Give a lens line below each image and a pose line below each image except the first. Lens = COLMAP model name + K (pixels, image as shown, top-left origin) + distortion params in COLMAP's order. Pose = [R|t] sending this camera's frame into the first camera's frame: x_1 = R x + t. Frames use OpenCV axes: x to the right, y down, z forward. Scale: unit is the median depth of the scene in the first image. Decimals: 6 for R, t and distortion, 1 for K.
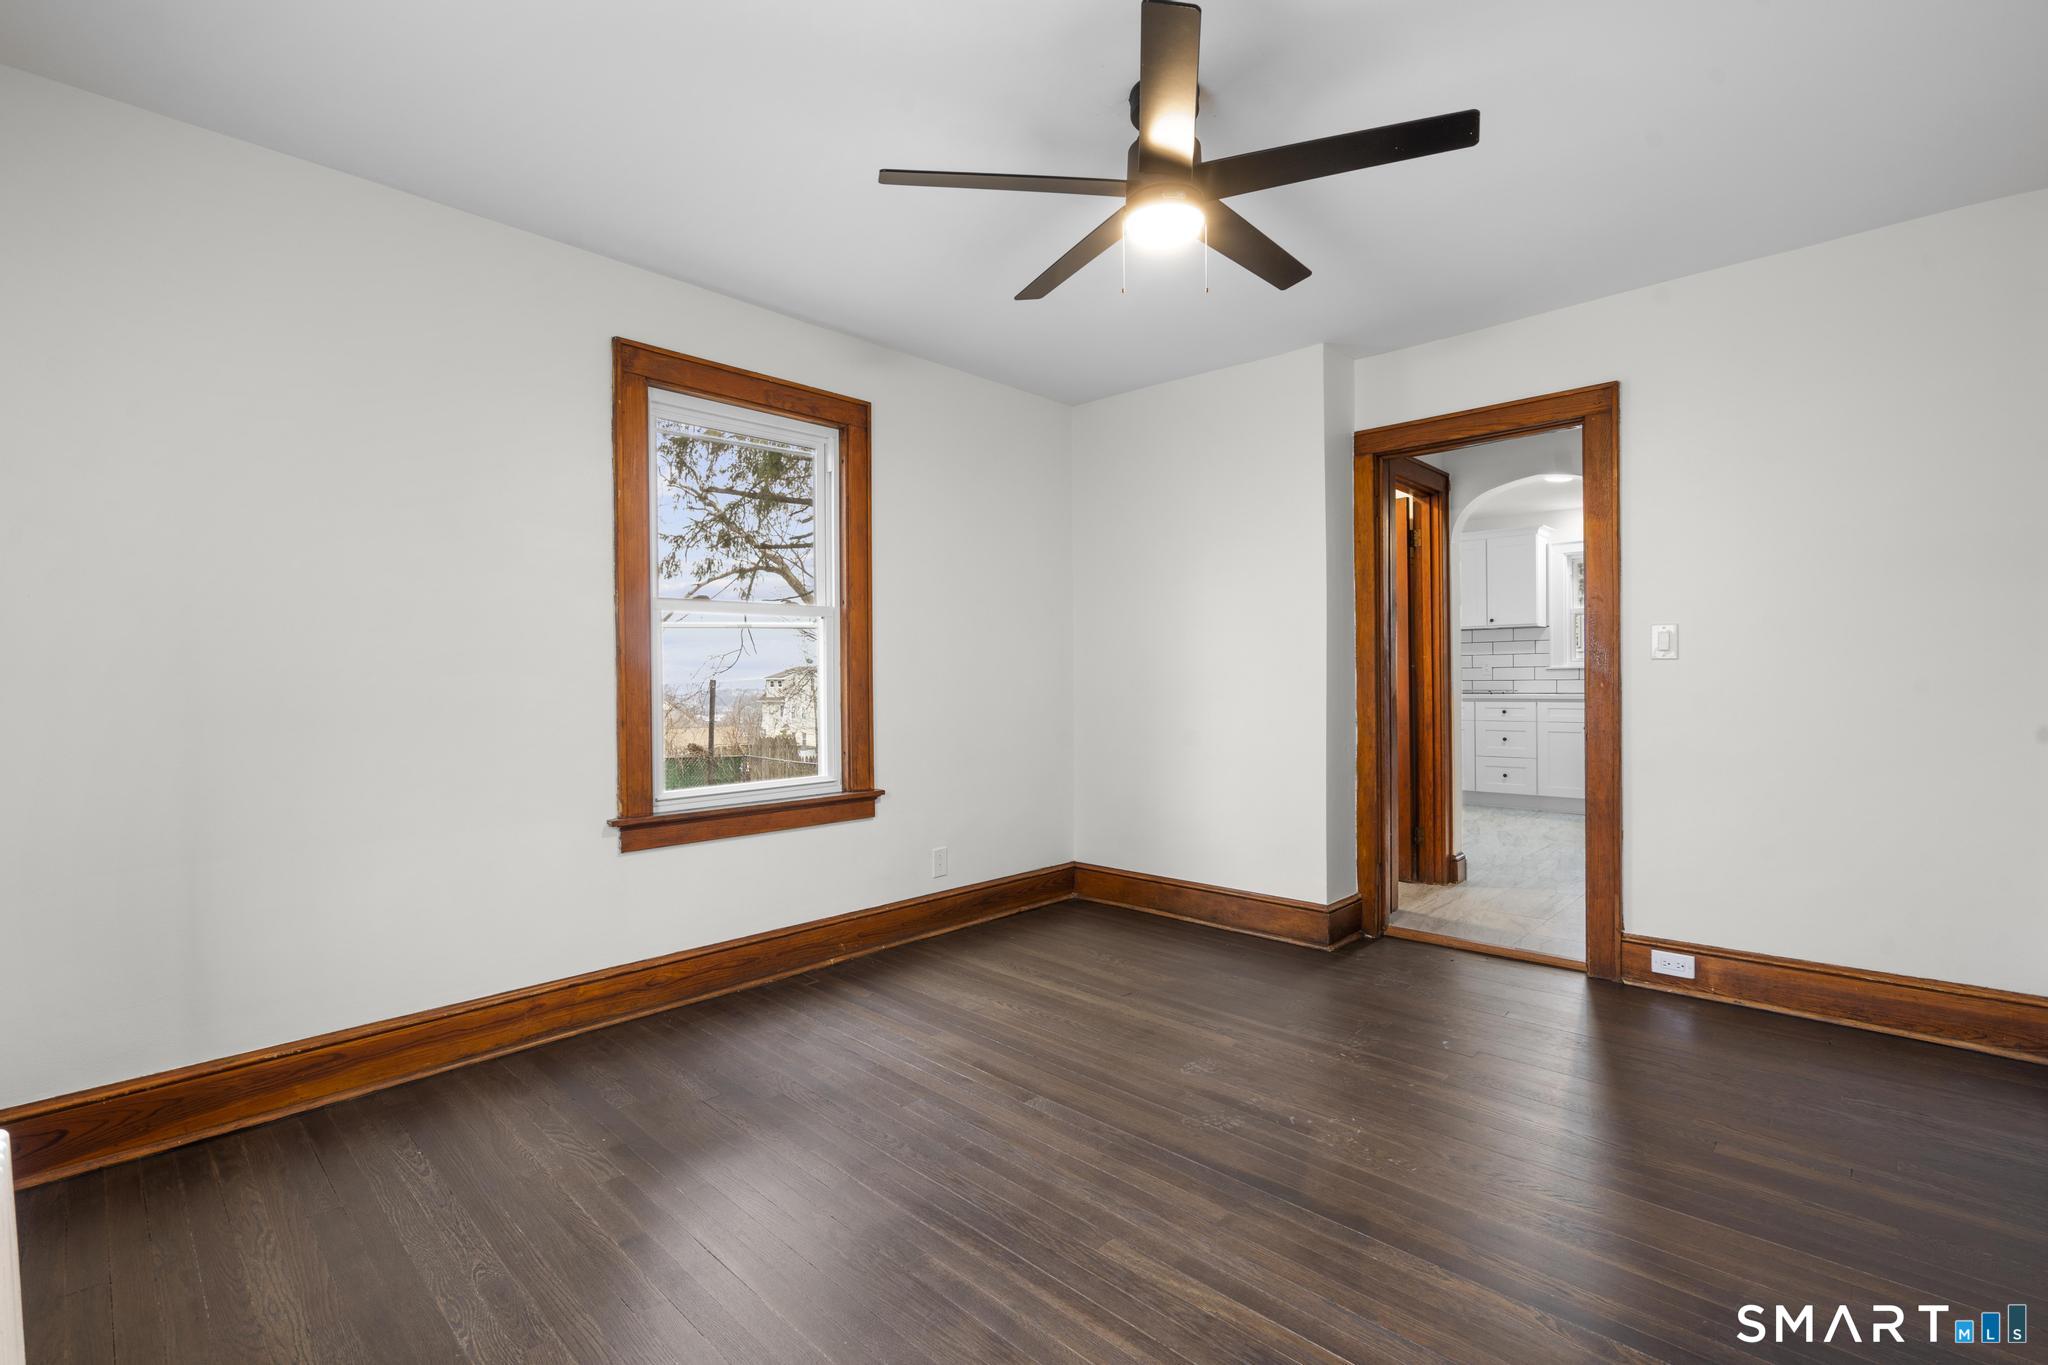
lens RADIAL K [[918.8, 0, 1019.5], [0, 918.8, 684.4], [0, 0, 1]] dist [-0.007612, 0.005041]
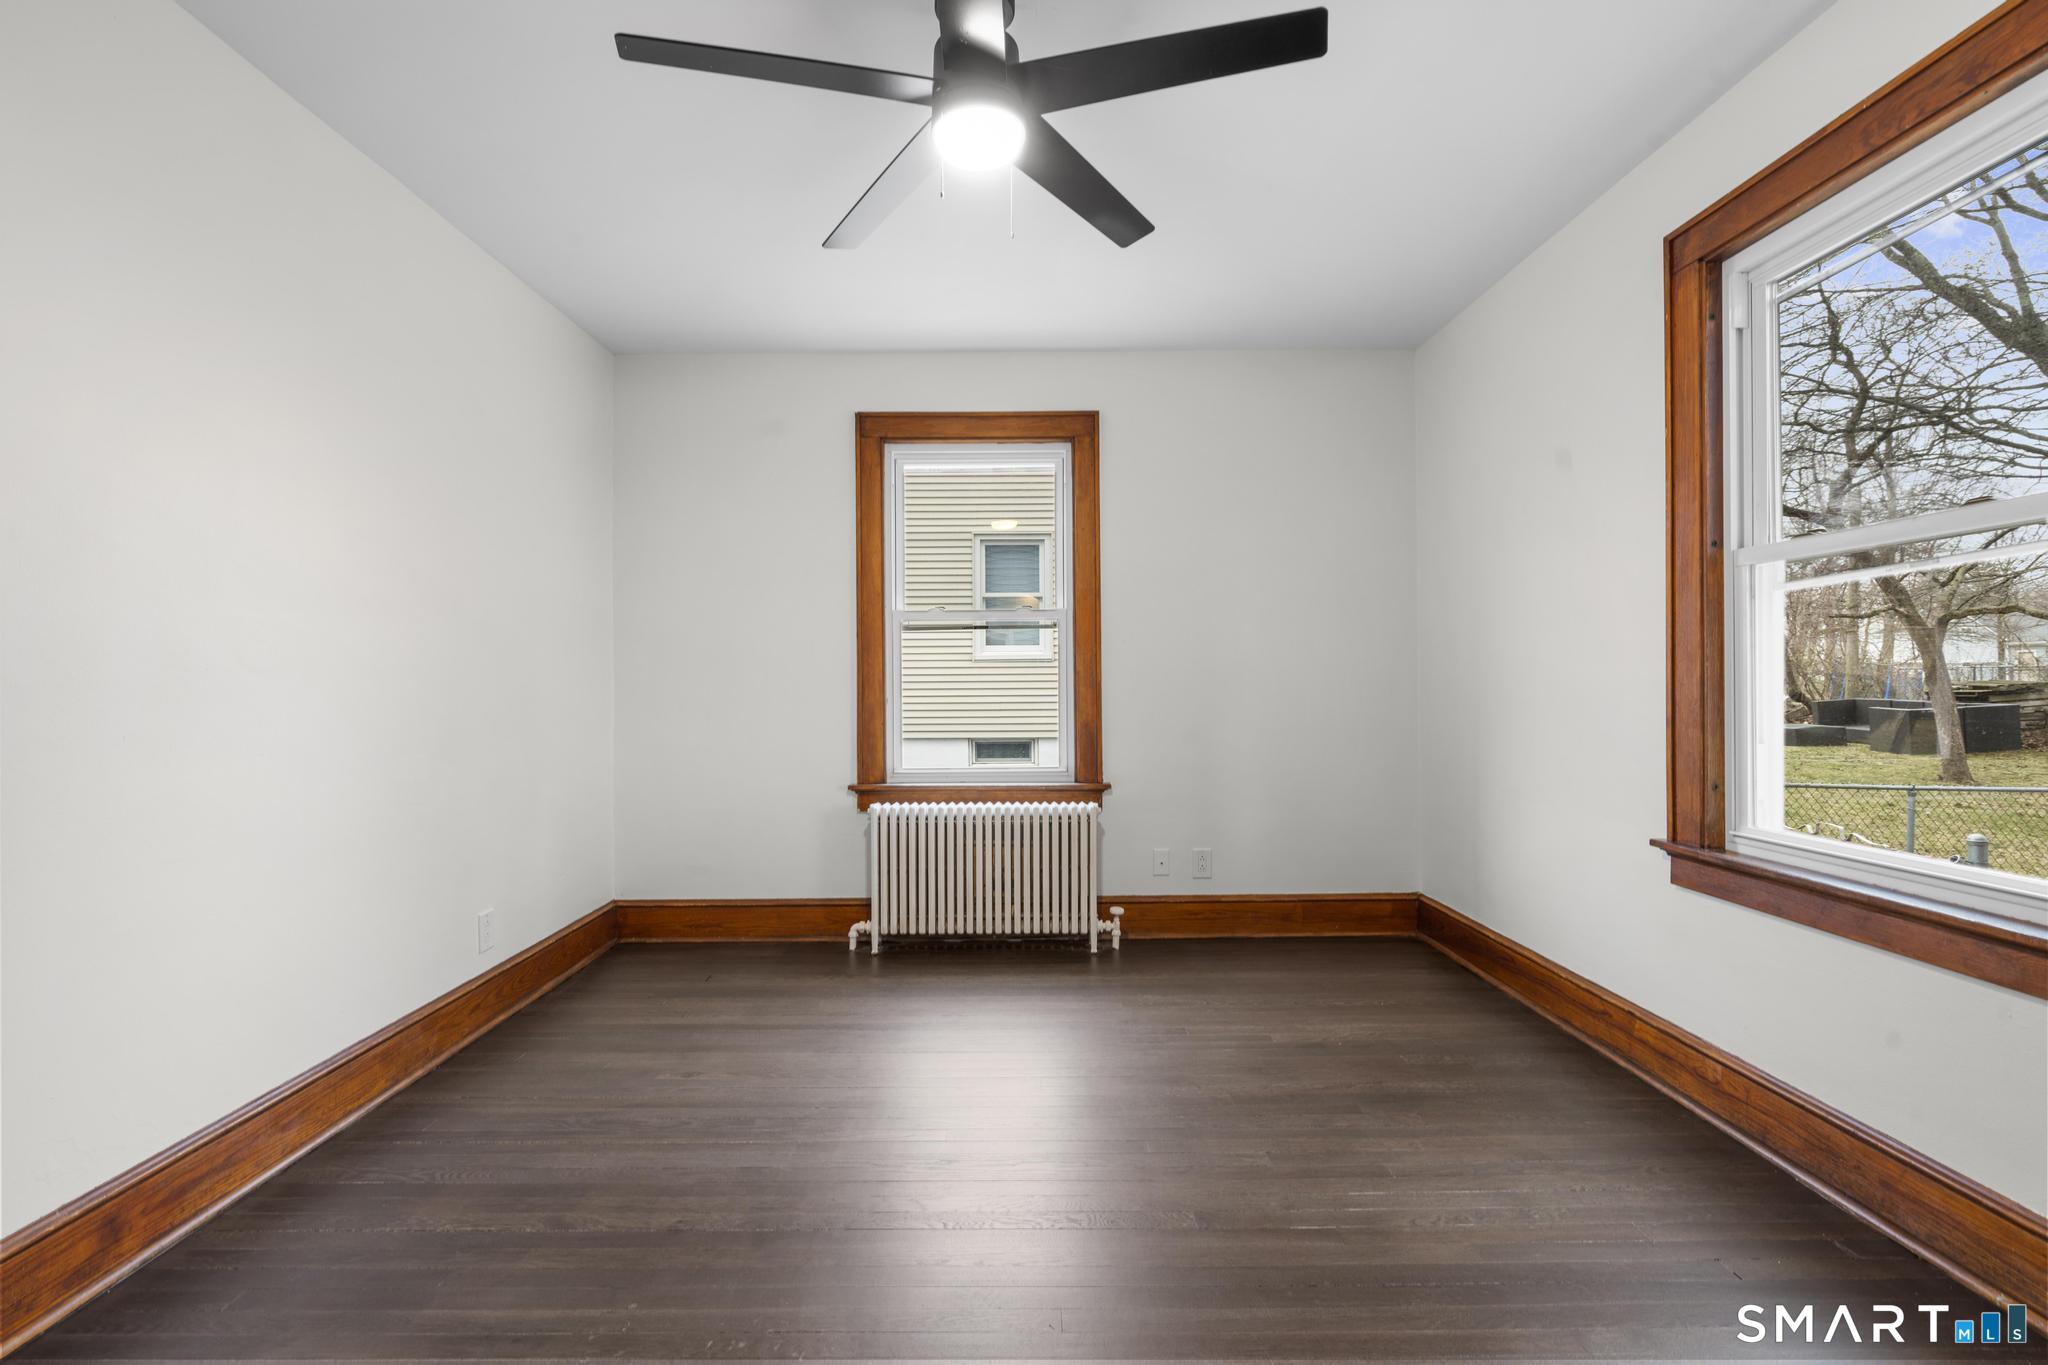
lens RADIAL K [[918.8, 0, 1019.5], [0, 918.8, 684.4], [0, 0, 1]] dist [-0.007612, 0.005041]
pose [[-0.725194, 0.013866, -0.688405, 0.518144], [0.007385, 0.999896, 0.012361, -0.004027], [0.688505, 0.003881, -0.725221, 1.174430]]
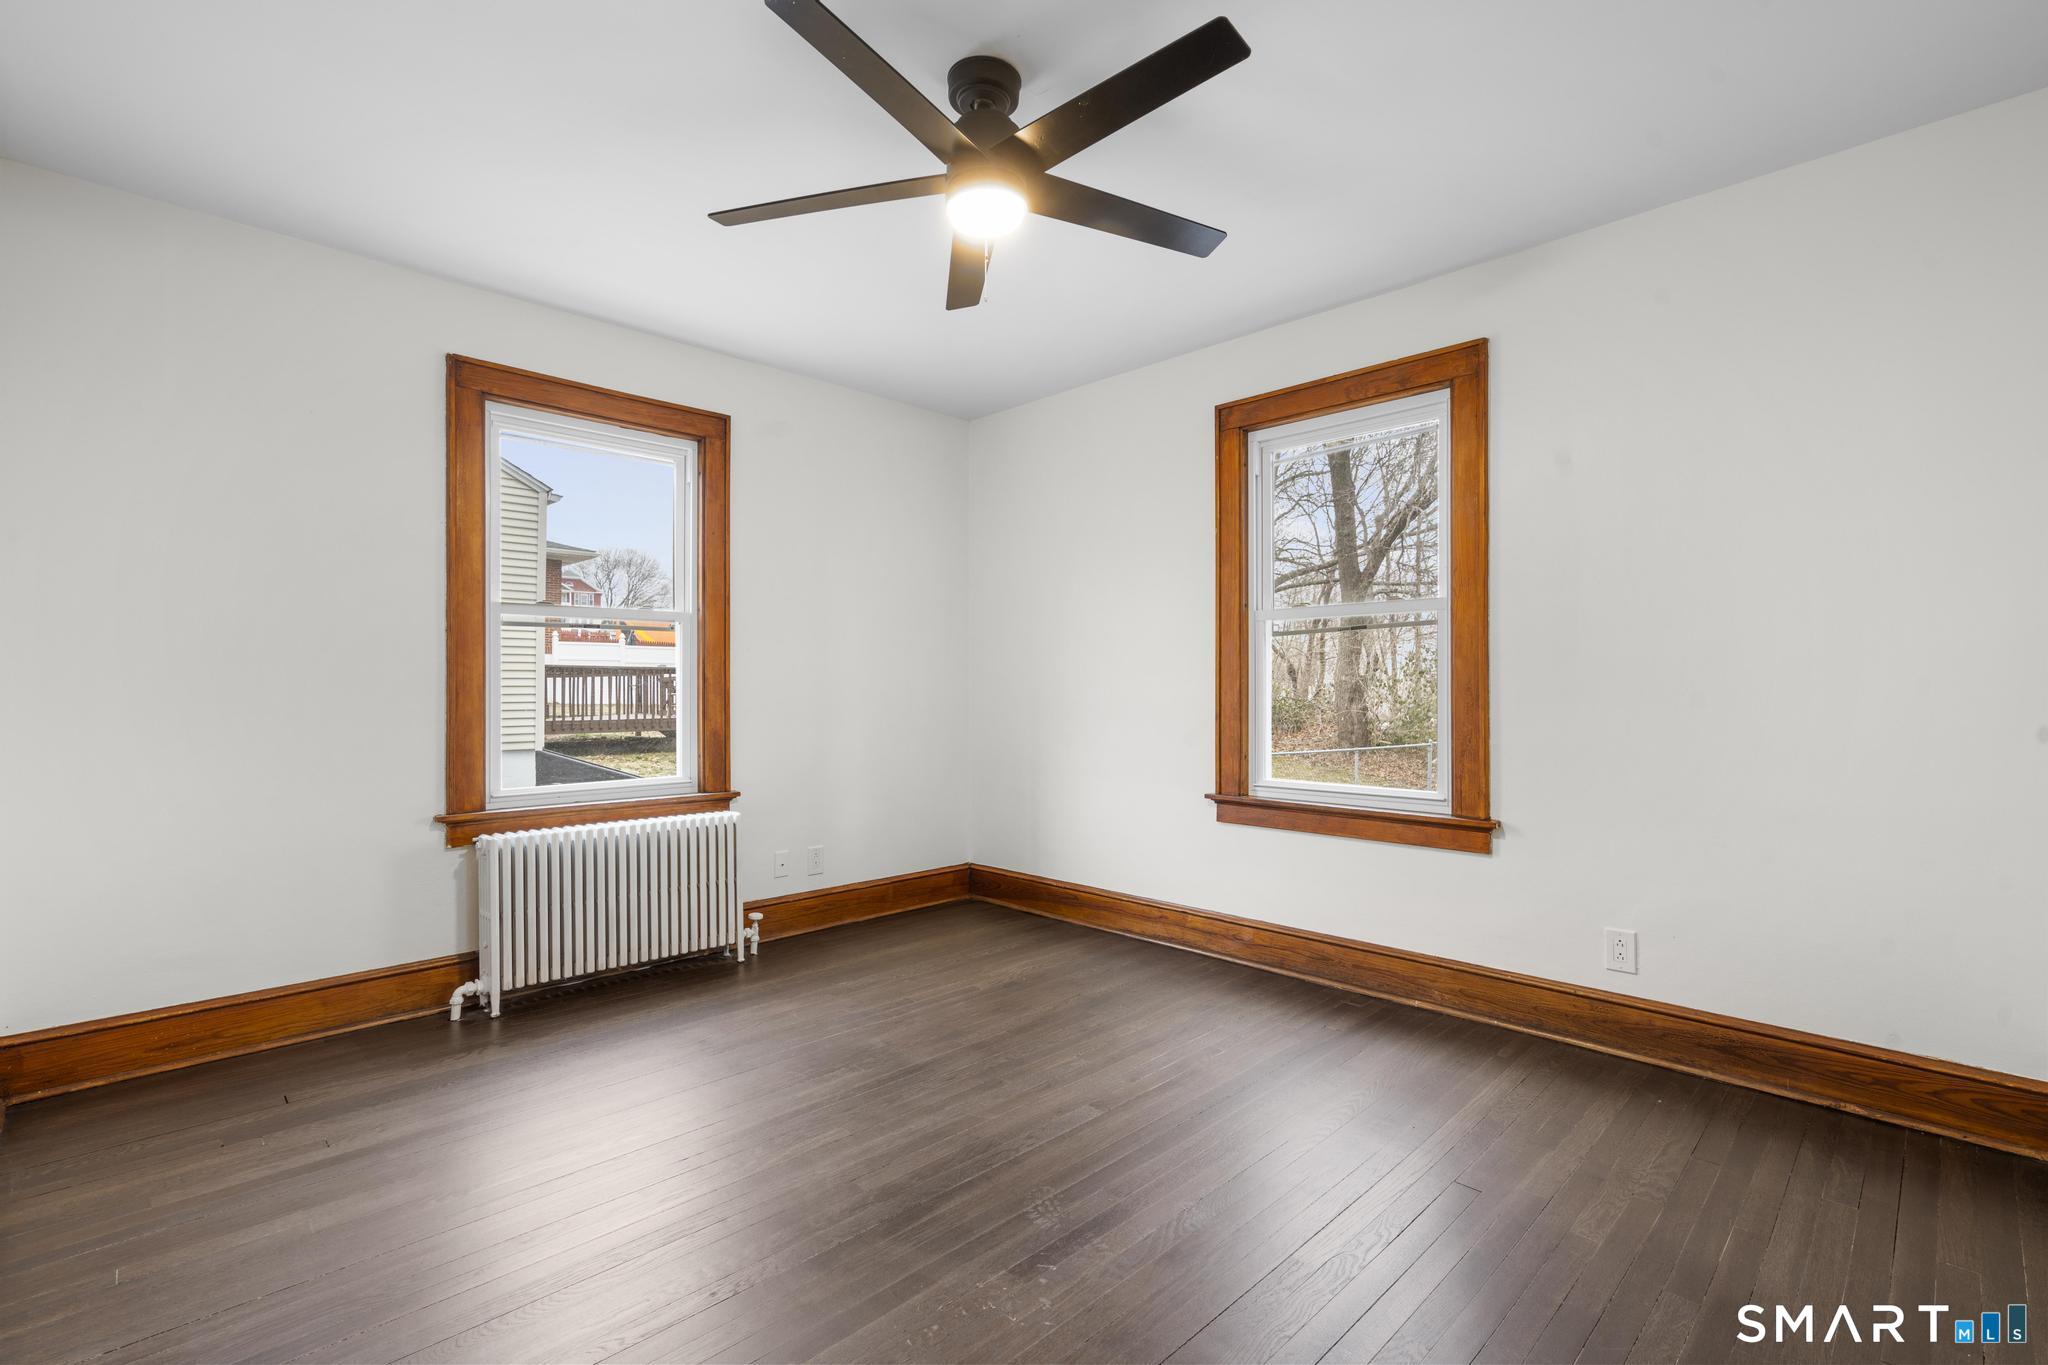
lens RADIAL K [[918.8, 0, 1019.5], [0, 918.8, 684.4], [0, 0, 1]] dist [-0.007612, 0.005041]
pose [[-0.036106, 0.004135, -0.999339, 0.806812], [-0.005731, 0.999974, 0.004344, -0.005310], [0.999332, 0.005884, -0.036081, 0.769035]]
